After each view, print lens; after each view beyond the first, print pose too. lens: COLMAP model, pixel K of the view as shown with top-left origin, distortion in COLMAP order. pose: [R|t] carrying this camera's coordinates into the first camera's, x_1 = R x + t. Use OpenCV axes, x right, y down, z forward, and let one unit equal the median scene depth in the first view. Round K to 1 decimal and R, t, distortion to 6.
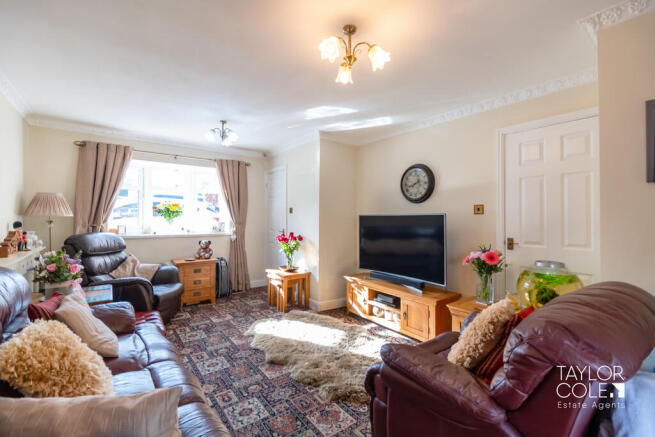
lens RADIAL K [[286.2, 0, 319.0], [0, 286.2, 217.2], [0, 0, 1]] dist [-0.002957, 0.000589]
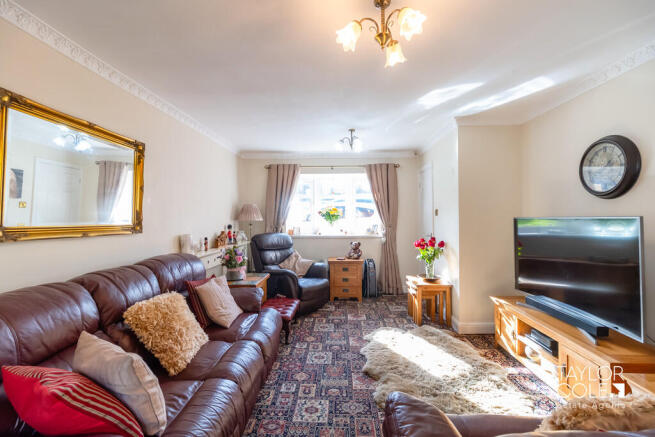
lens RADIAL K [[286.2, 0, 325.1], [0, 286.2, 216.9], [0, 0, 1]] dist [-0.002957, 0.000589]
pose [[0.775761, -0.009744, -0.630952, 0.249384], [0.009654, 0.999947, -0.003572, -0.012769], [0.630953, -0.003320, 0.775814, 0.120835]]
